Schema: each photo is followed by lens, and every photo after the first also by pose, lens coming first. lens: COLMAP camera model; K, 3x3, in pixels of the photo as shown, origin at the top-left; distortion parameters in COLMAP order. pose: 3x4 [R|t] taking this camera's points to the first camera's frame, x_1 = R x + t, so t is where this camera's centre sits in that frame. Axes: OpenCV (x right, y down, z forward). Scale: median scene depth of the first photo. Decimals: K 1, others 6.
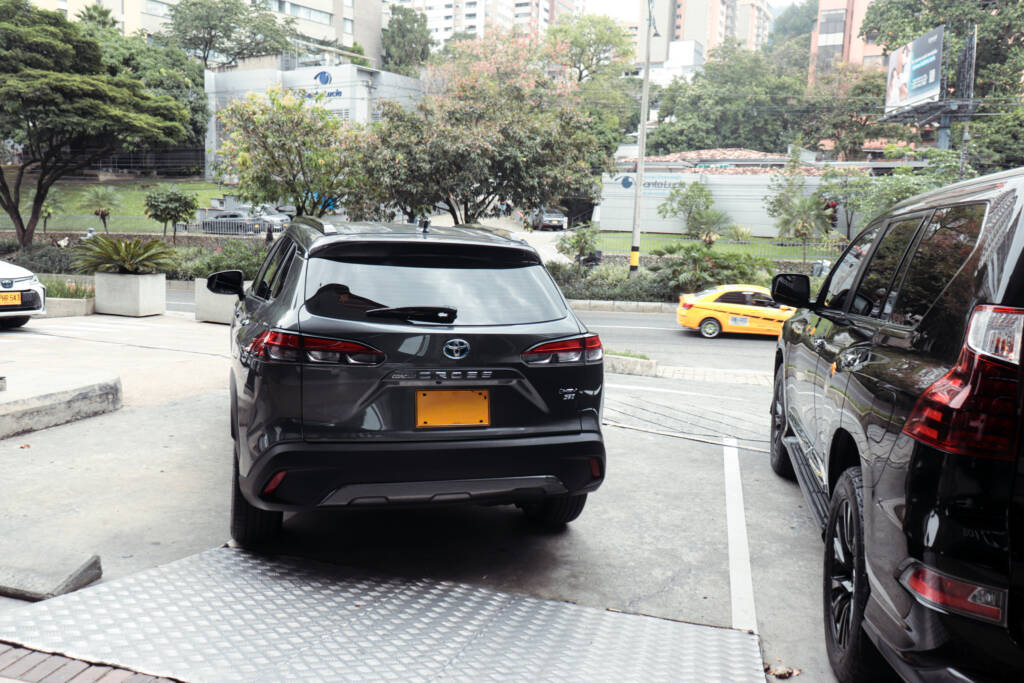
lens RADIAL K [[858.6, 0, 512.0], [0, 858.6, 341.5], [0, 0, 1]] dist [0.042376, -0.011773]
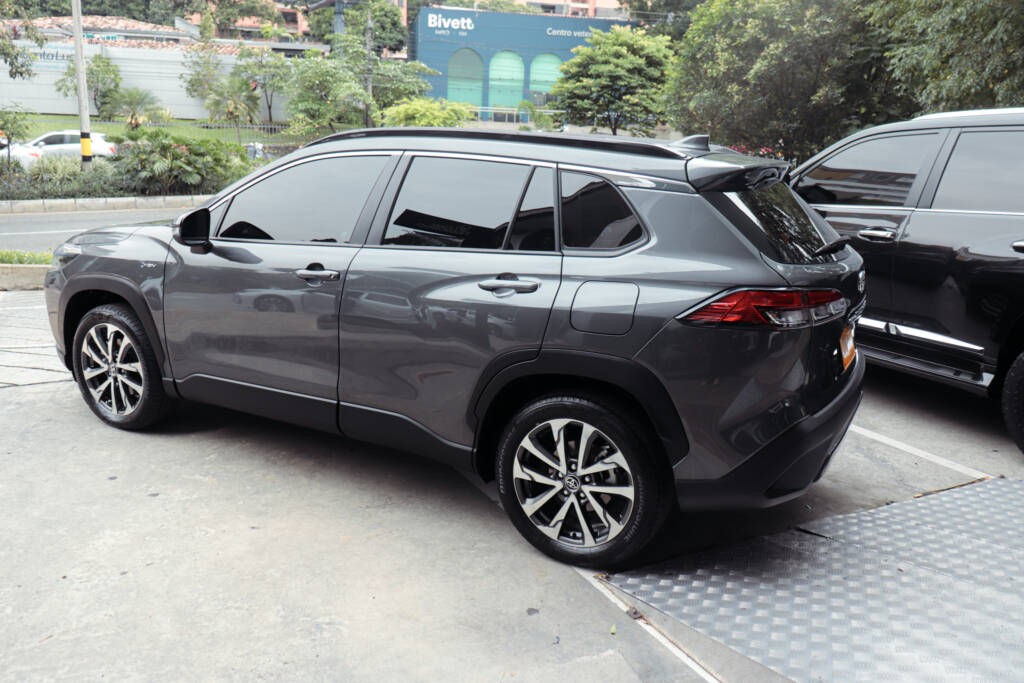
lens RADIAL K [[831.2, 0, 508.0], [0, 831.2, 364.1], [0, 0, 1]] dist [-0.002022, -0.003530]
pose [[0.723834, -0.203185, 0.659378, -0.141248], [0.086989, 0.974905, 0.204921, -0.018475], [-0.684468, -0.090971, 0.723345, 0.090390]]
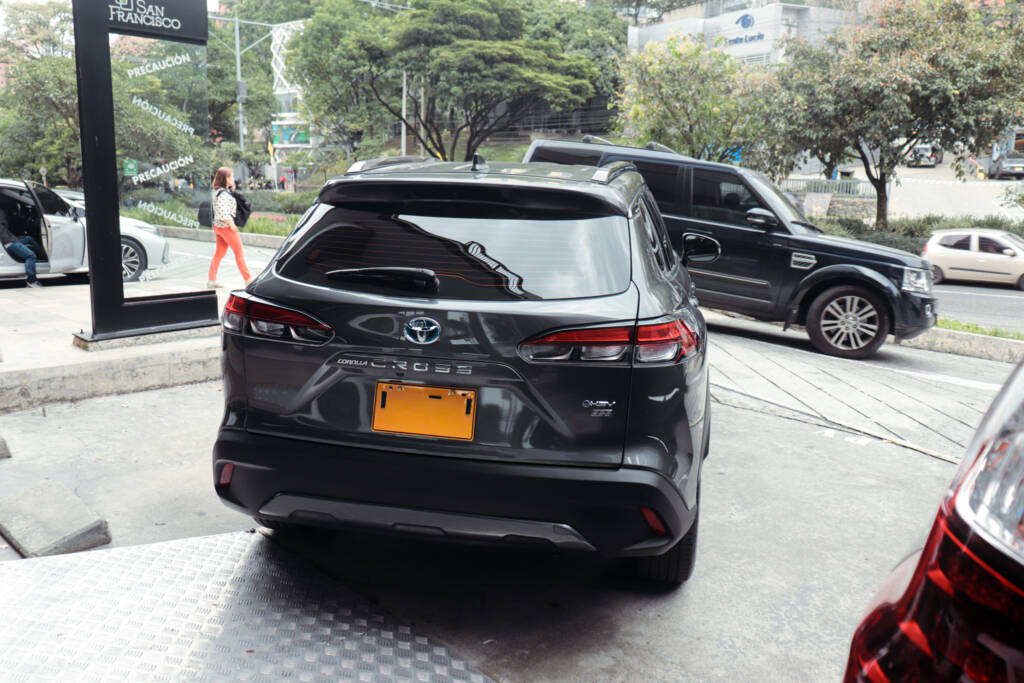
lens RADIAL K [[858.6, 0, 512.0], [0, 858.6, 341.5], [0, 0, 1]] dist [0.042376, -0.011773]
pose [[0.880353, 0.075378, -0.468292, 0.043463], [-0.051729, 0.996661, 0.063179, -0.004051], [0.471491, -0.031395, 0.881312, 0.052413]]
